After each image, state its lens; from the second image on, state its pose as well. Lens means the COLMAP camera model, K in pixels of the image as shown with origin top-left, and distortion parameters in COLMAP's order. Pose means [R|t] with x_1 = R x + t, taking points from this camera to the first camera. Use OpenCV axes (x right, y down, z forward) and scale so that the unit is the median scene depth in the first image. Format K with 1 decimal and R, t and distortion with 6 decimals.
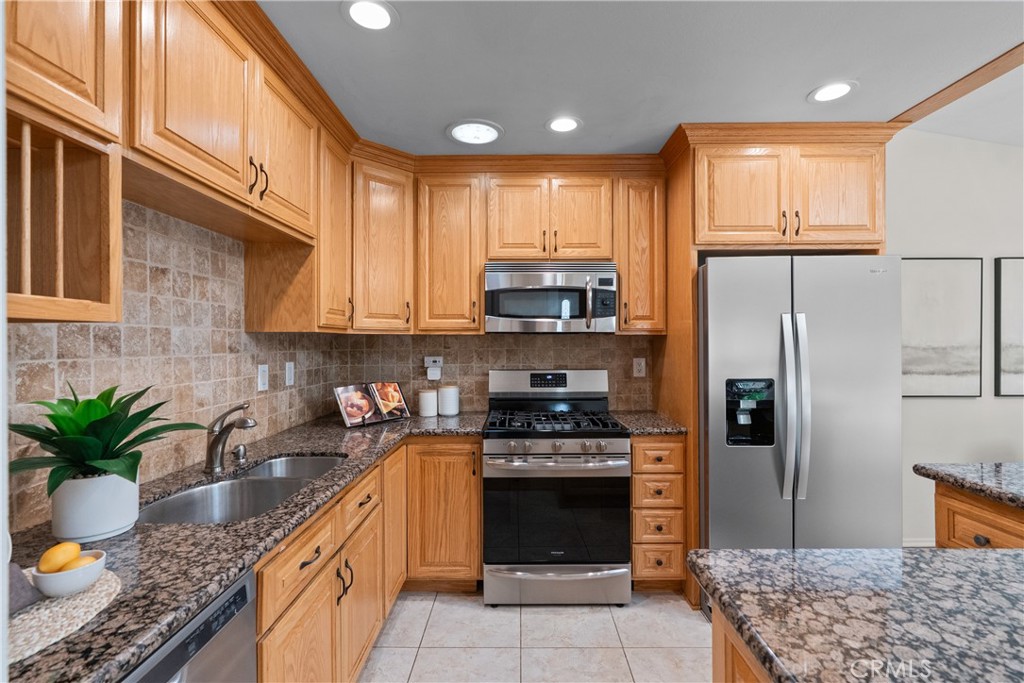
lens RADIAL K [[466.8, 0, 514.8], [0, 466.8, 342.0], [0, 0, 1]] dist [-0.014615, 0.006138]
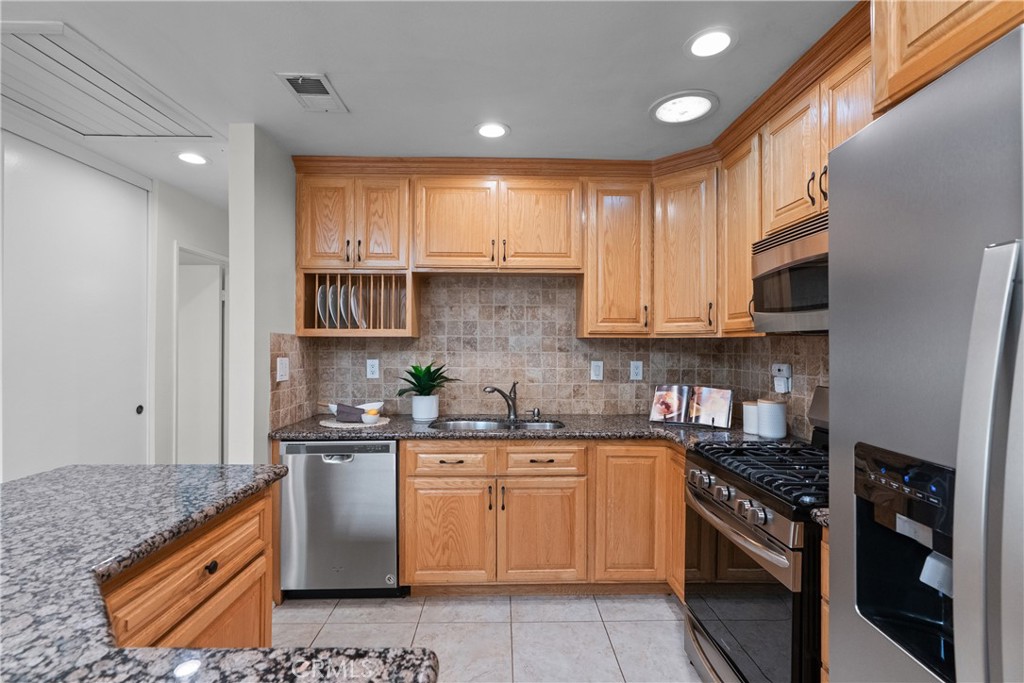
lens RADIAL K [[466.8, 0, 514.8], [0, 466.8, 342.0], [0, 0, 1]] dist [-0.014615, 0.006138]
pose [[0.041657, -0.004759, -0.999121, 0.797805], [-0.005412, 0.999973, -0.004989, -0.000492], [0.999117, 0.005616, 0.041630, 0.662435]]
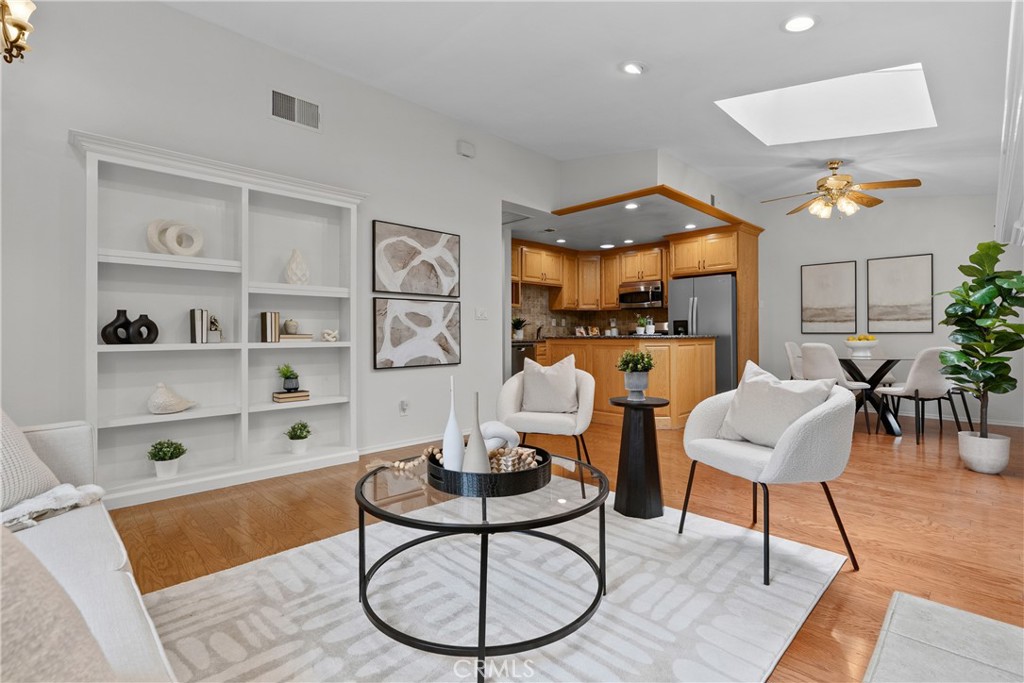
lens RADIAL K [[471.1, 0, 511.0], [0, 471.1, 328.1], [0, 0, 1]] dist [0.000662, 0.000102]
pose [[0.704841, -0.006654, -0.709334, 1.786988], [-0.000450, 0.999952, -0.009828, 0.151416], [0.709365, 0.007246, 0.704804, -1.795829]]
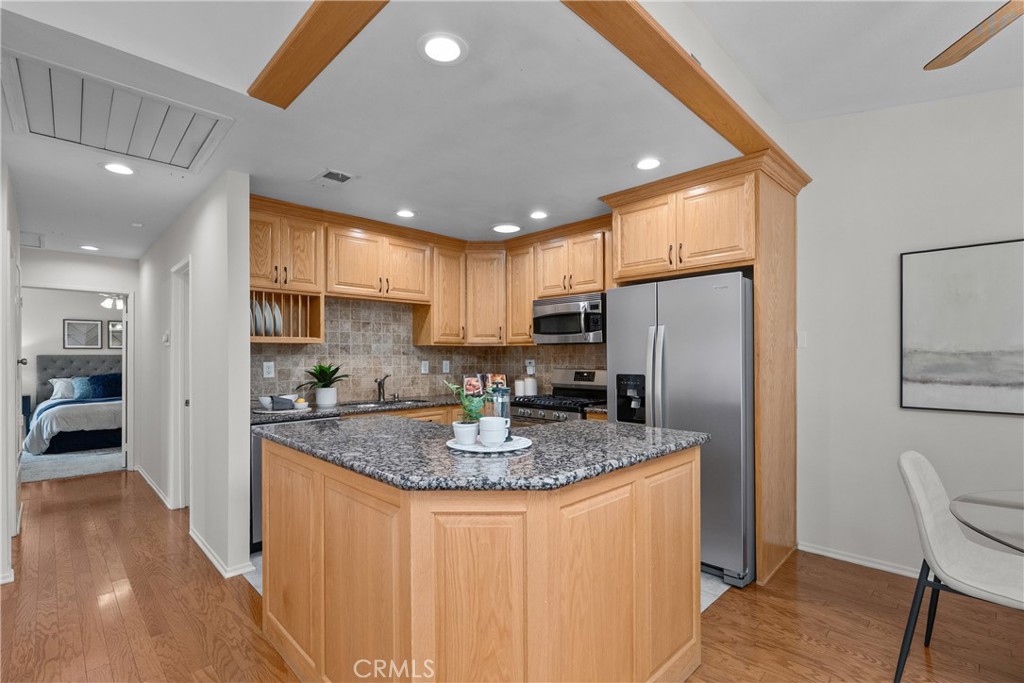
lens RADIAL K [[472.2, 0, 510.9], [0, 472.2, 354.6], [0, 0, 1]] dist [-0.003022, 0.000062]
pose [[0.710548, -0.001465, -0.703647, 1.180891], [-0.000059, 0.999998, -0.002143, 0.022541], [0.703649, 0.001564, 0.710546, -0.235878]]
